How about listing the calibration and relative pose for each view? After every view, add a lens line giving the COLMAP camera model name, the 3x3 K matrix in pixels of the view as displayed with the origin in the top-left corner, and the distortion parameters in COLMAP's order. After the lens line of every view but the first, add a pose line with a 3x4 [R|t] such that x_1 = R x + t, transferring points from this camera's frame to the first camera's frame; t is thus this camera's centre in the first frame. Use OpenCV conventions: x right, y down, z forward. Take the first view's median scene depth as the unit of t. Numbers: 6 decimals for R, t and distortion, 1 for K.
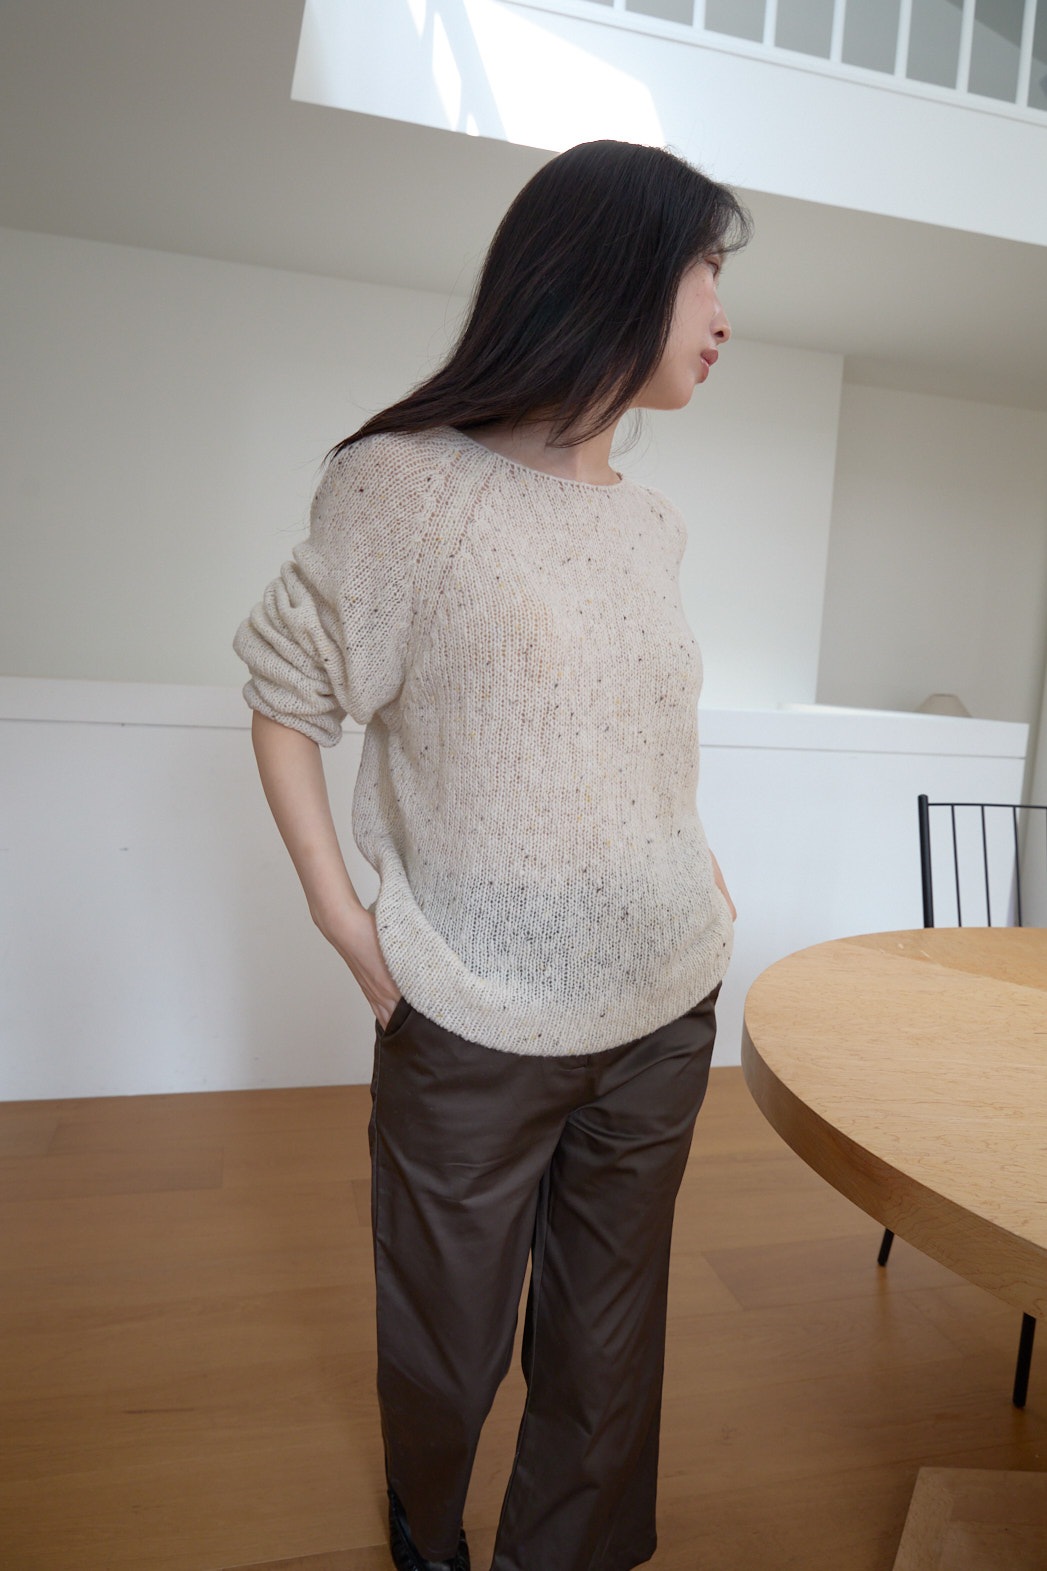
lens RADIAL K [[1057.3, 0, 523.5], [0, 1057.3, 785.5], [0, 0, 1]] dist [-0.002469, -0.002899]
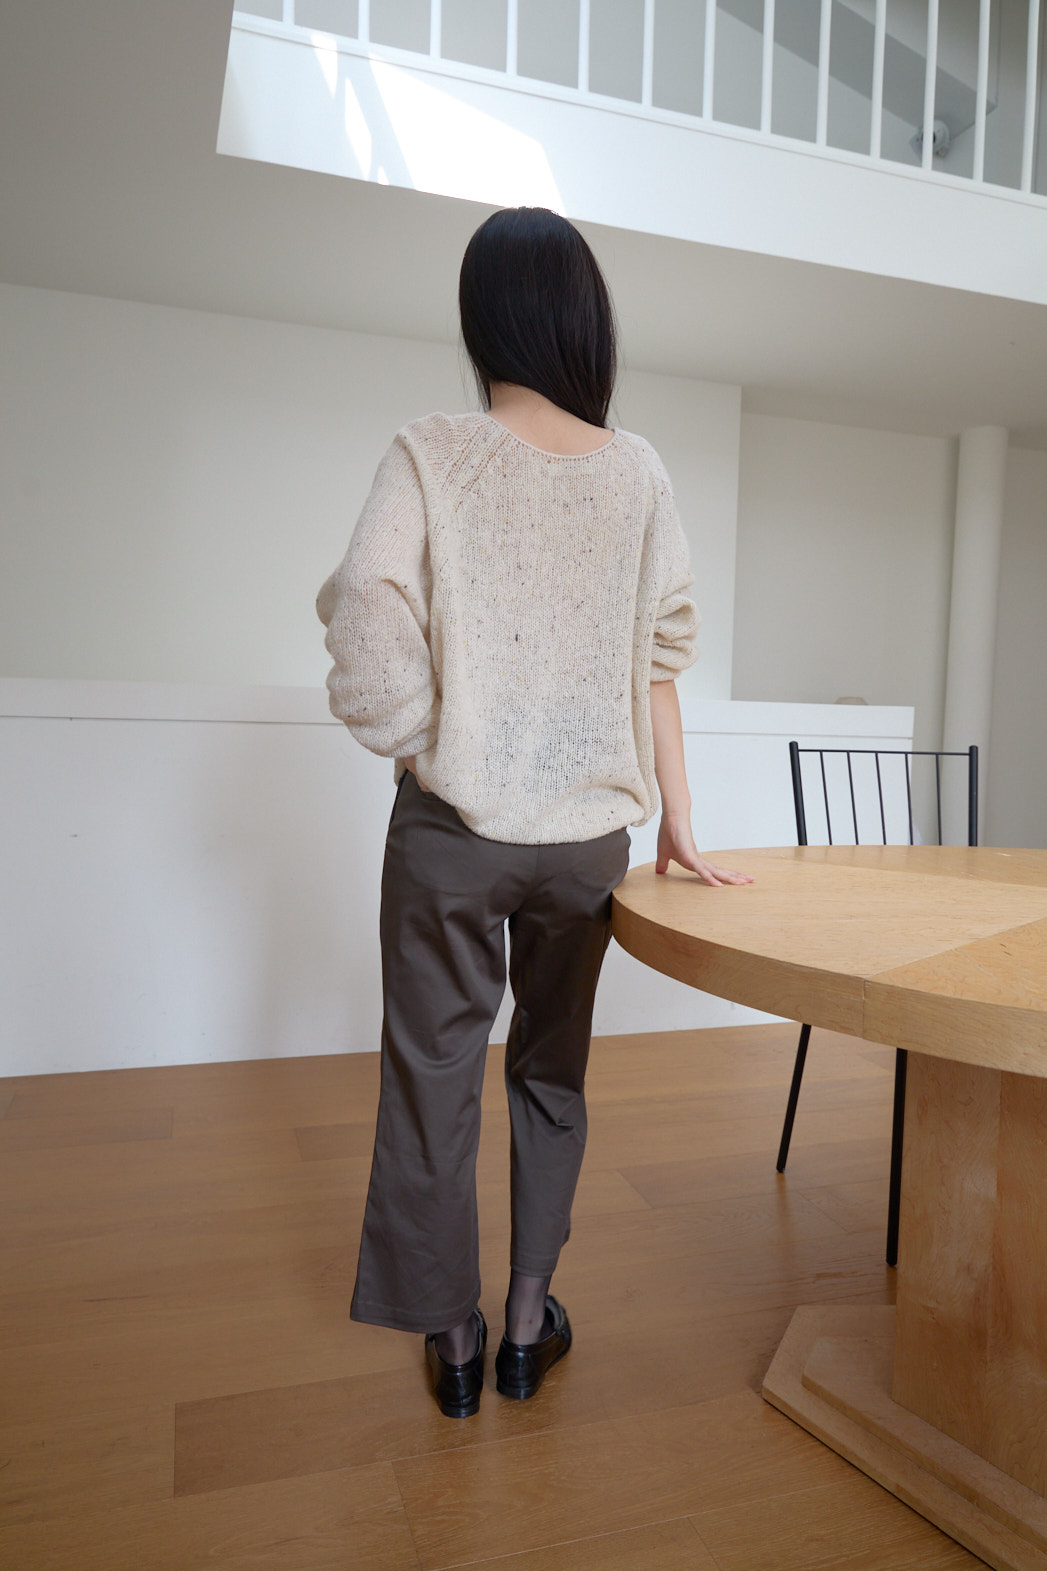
lens RADIAL K [[1057.3, 0, 523.5], [0, 1057.3, 785.5], [0, 0, 1]] dist [-0.002469, -0.002899]
pose [[0.998396, -0.033938, 0.045314, 0.030410], [0.036103, 0.998202, -0.047853, 0.081110], [-0.043609, 0.049412, 0.997826, -0.092099]]
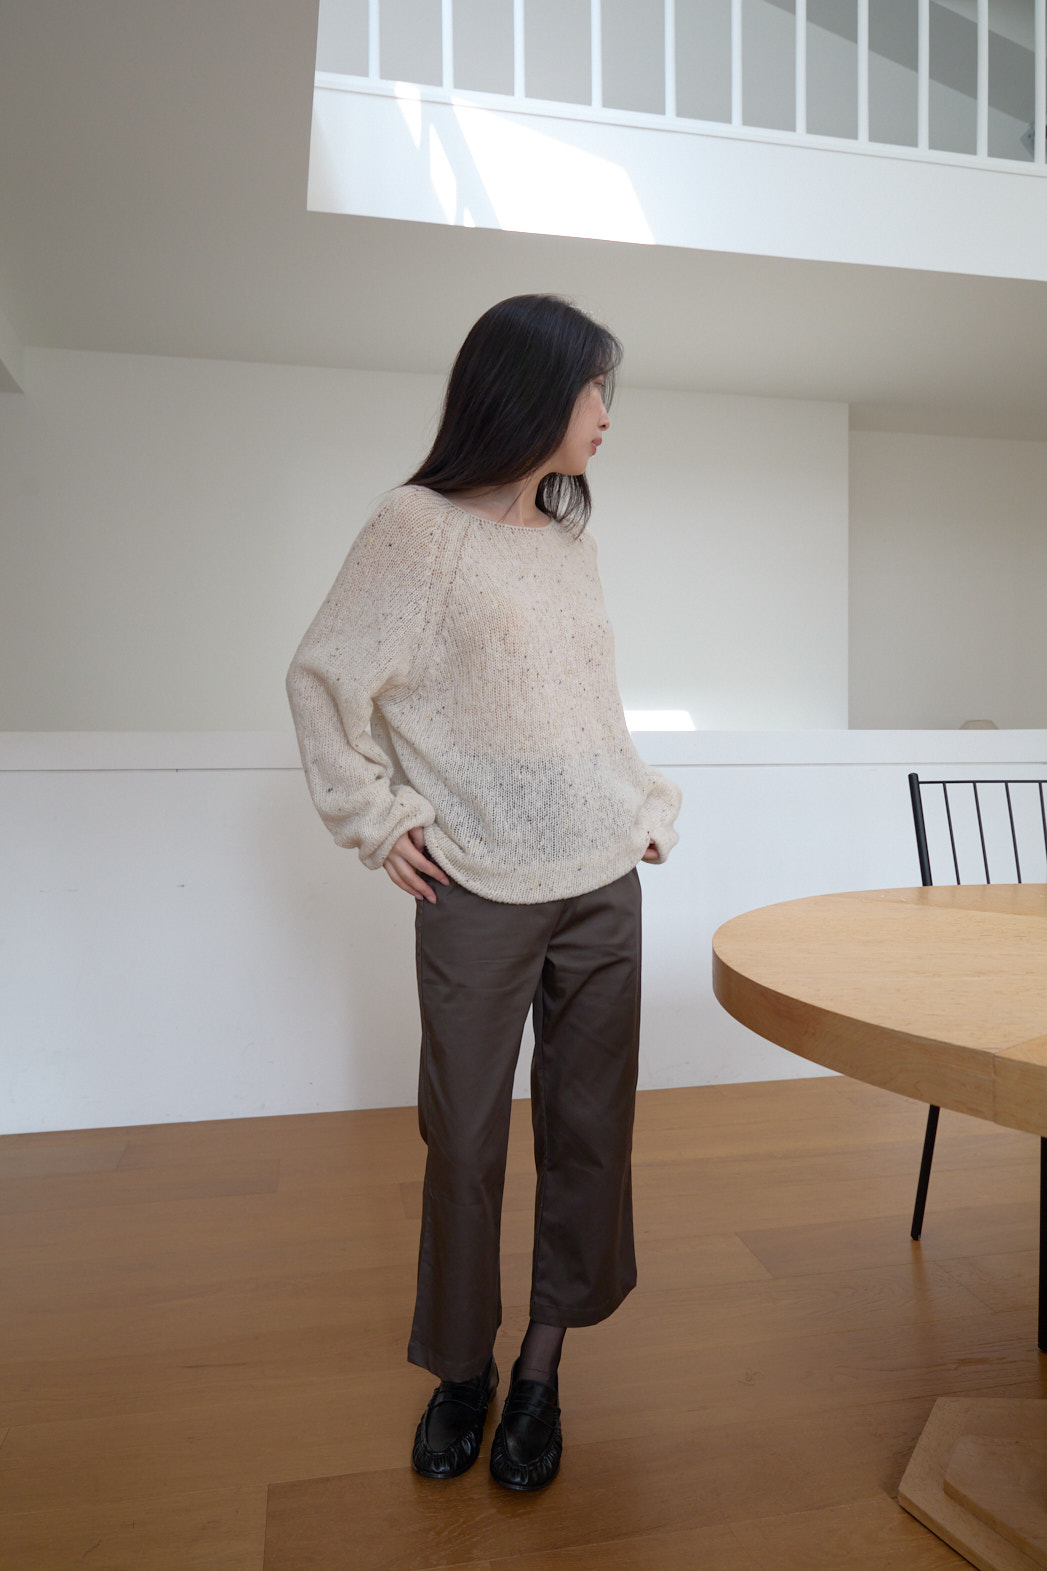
lens RADIAL K [[1060.3, 0, 523.3], [0, 1060.3, 786.6], [0, 0, 1]] dist [-0.002071, -0.001755]
pose [[0.996200, -0.060044, -0.063088, 0.046123], [0.054666, 0.994985, -0.083766, 0.072855], [0.067801, 0.079999, 0.994486, -0.063576]]
